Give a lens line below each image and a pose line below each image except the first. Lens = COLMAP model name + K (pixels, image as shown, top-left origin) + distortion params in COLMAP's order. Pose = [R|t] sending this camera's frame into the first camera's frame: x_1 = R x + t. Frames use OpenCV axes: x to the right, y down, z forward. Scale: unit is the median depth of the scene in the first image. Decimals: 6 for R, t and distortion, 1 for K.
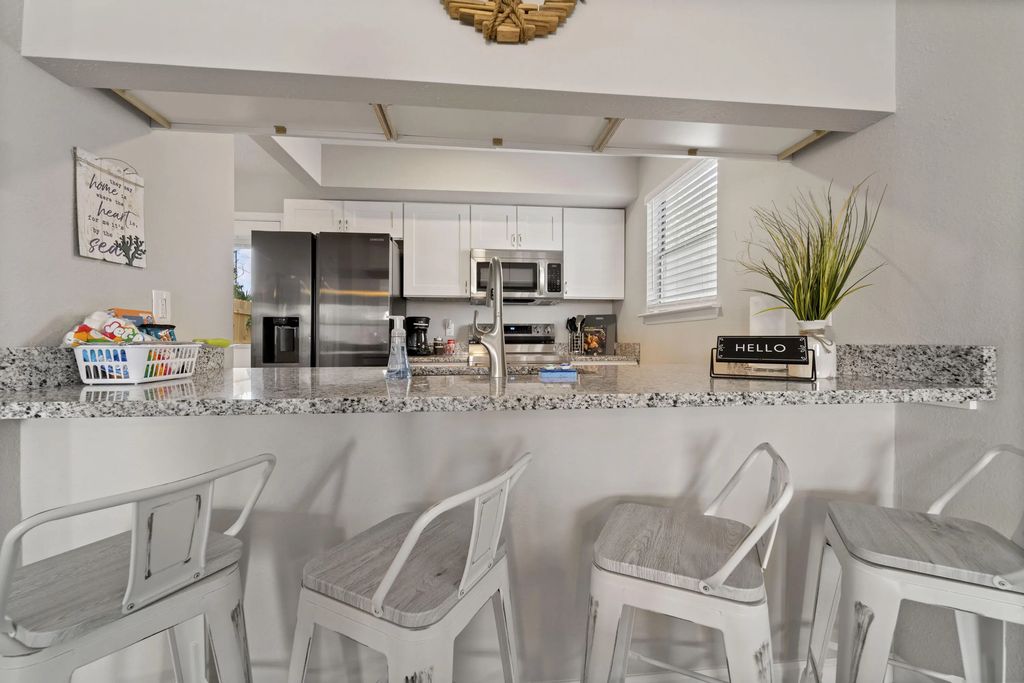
lens RADIAL K [[416.0, 0, 512.4], [0, 416.0, 341.3], [0, 0, 1]] dist [0.000973, -0.002544]
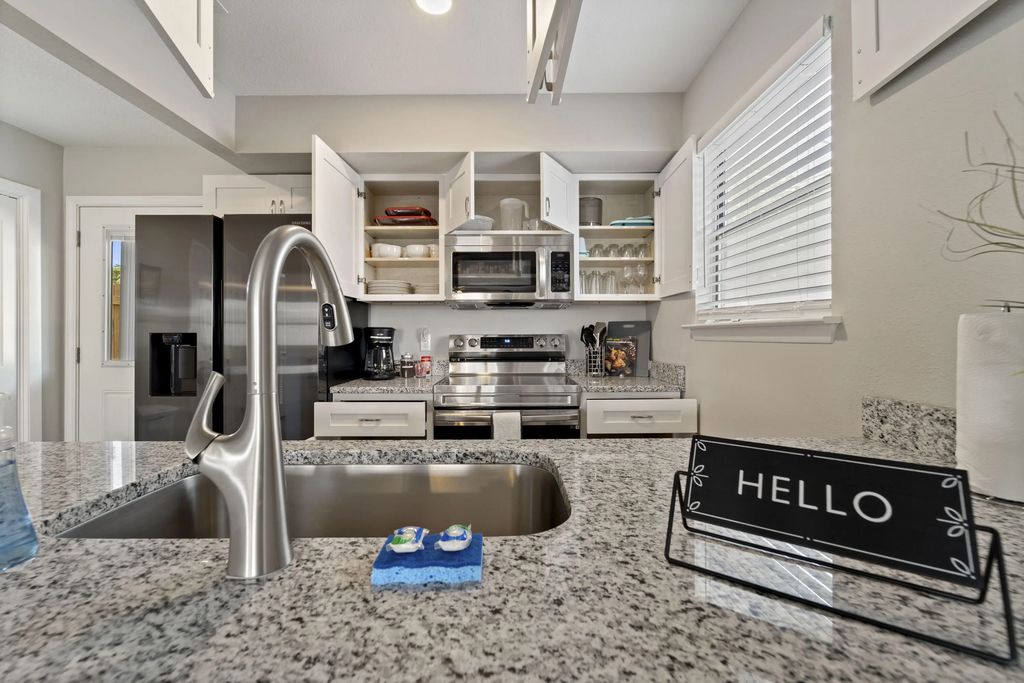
lens RADIAL K [[416.0, 0, 512.1], [0, 416.0, 334.6], [0, 0, 1]] dist [0.000973, -0.002544]
pose [[0.995301, -0.002796, -0.096790, 0.087159], [0.002571, 0.999994, -0.002449, -0.043571], [0.096796, 0.002188, 0.995302, 0.282337]]
